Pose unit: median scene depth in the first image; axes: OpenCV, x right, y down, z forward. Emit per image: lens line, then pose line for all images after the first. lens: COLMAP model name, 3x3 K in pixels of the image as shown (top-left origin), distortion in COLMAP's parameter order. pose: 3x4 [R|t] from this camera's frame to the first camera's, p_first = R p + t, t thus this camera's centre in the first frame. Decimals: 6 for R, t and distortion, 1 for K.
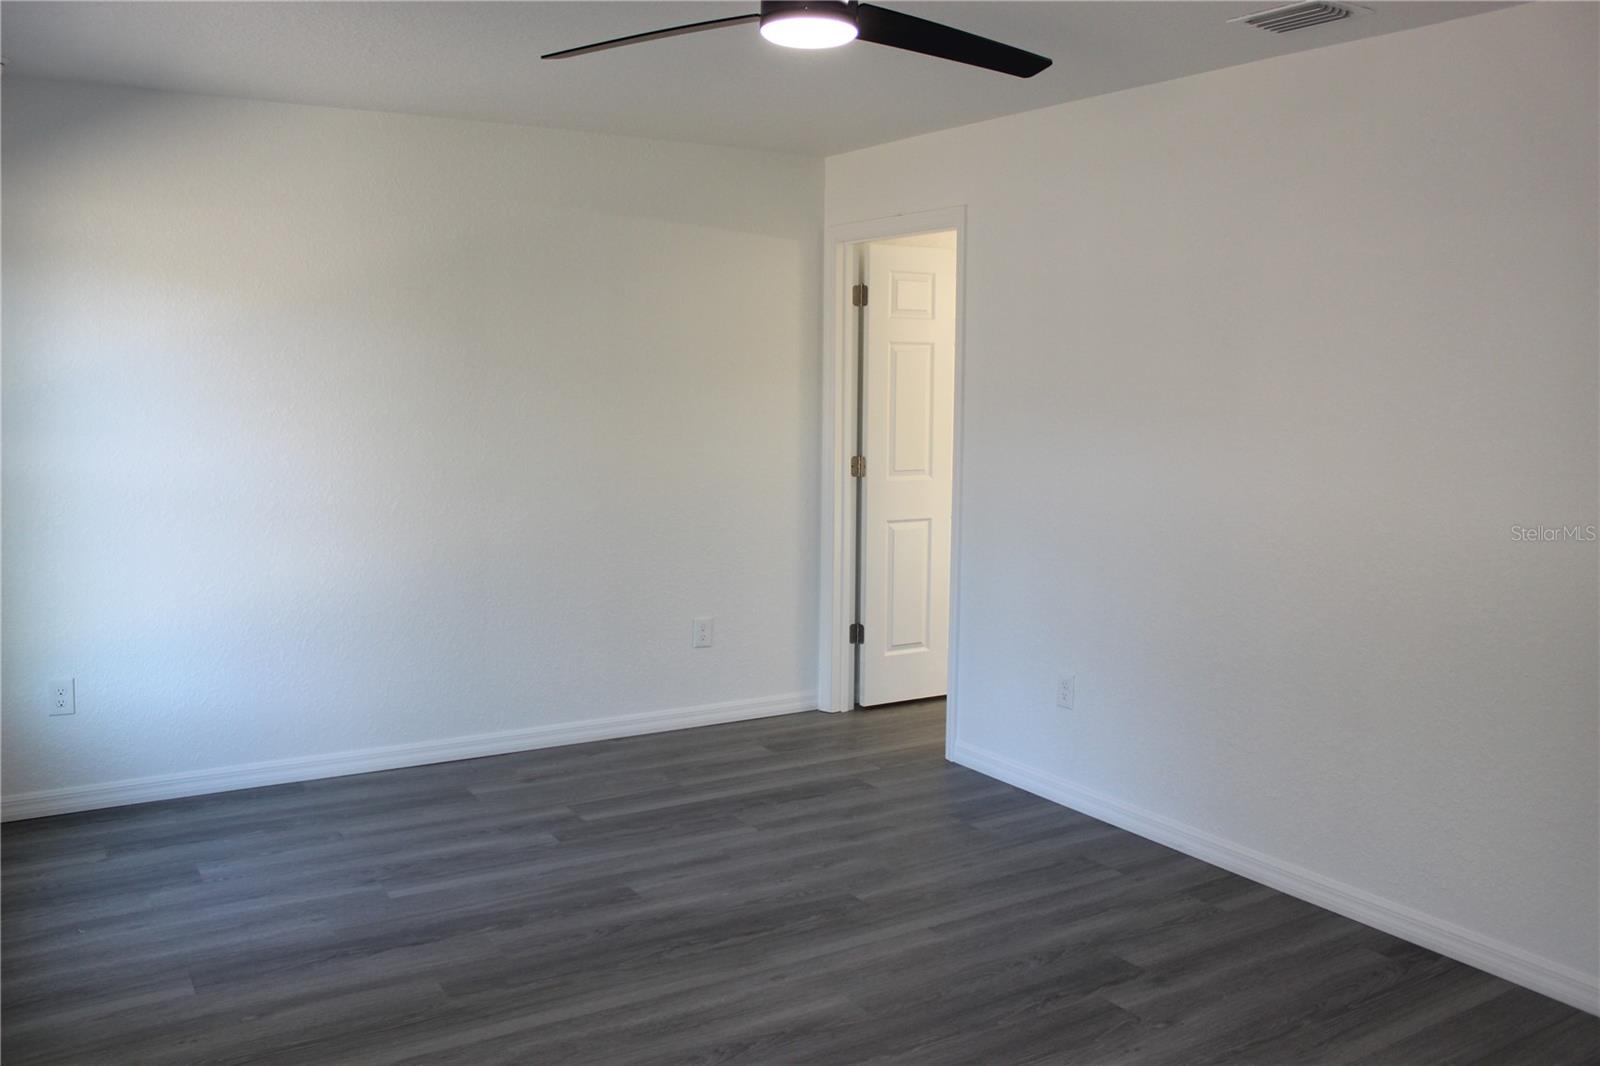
lens RADIAL K [[1328.5, 0, 799.4], [0, 1328.5, 533.5], [0, 0, 1]] dist [-0.163392, 0.138188]
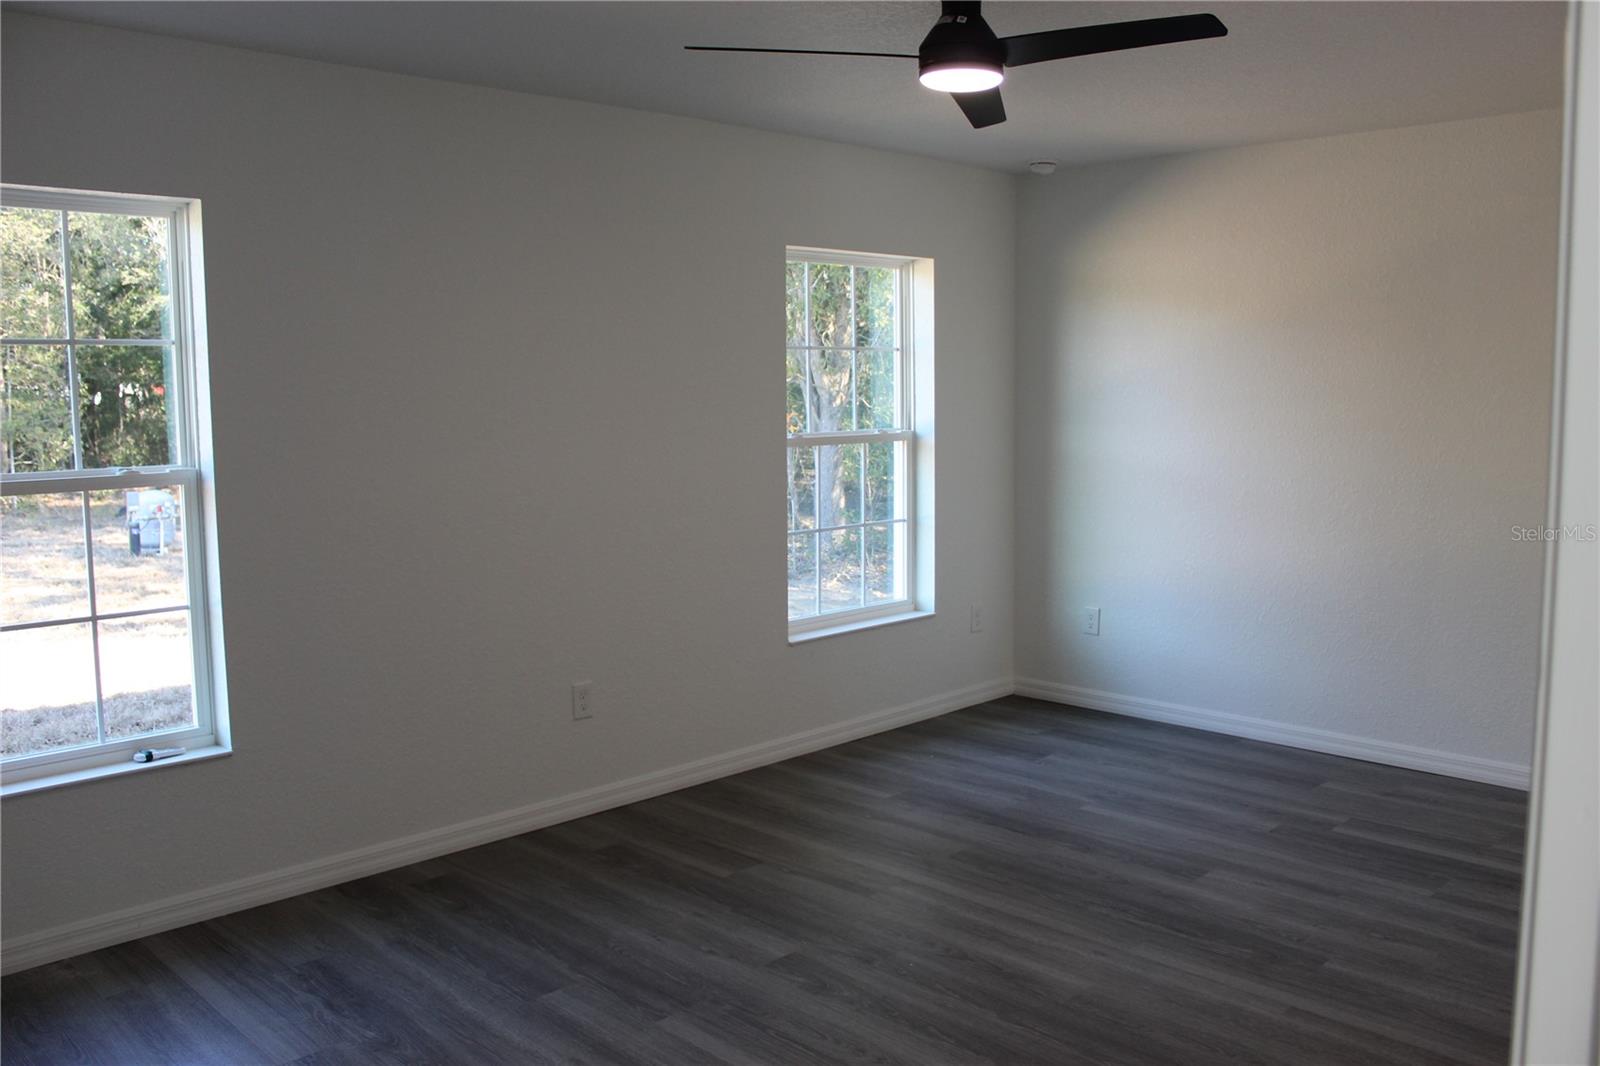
lens RADIAL K [[1328.5, 0, 798.7], [0, 1328.5, 536.9], [0, 0, 1]] dist [-0.163392, 0.138188]
pose [[0.213849, 0.099357, -0.971801, 0.732121], [-0.105207, 0.991370, 0.078207, -0.037595], [0.971185, 0.085516, 0.222456, 0.406336]]
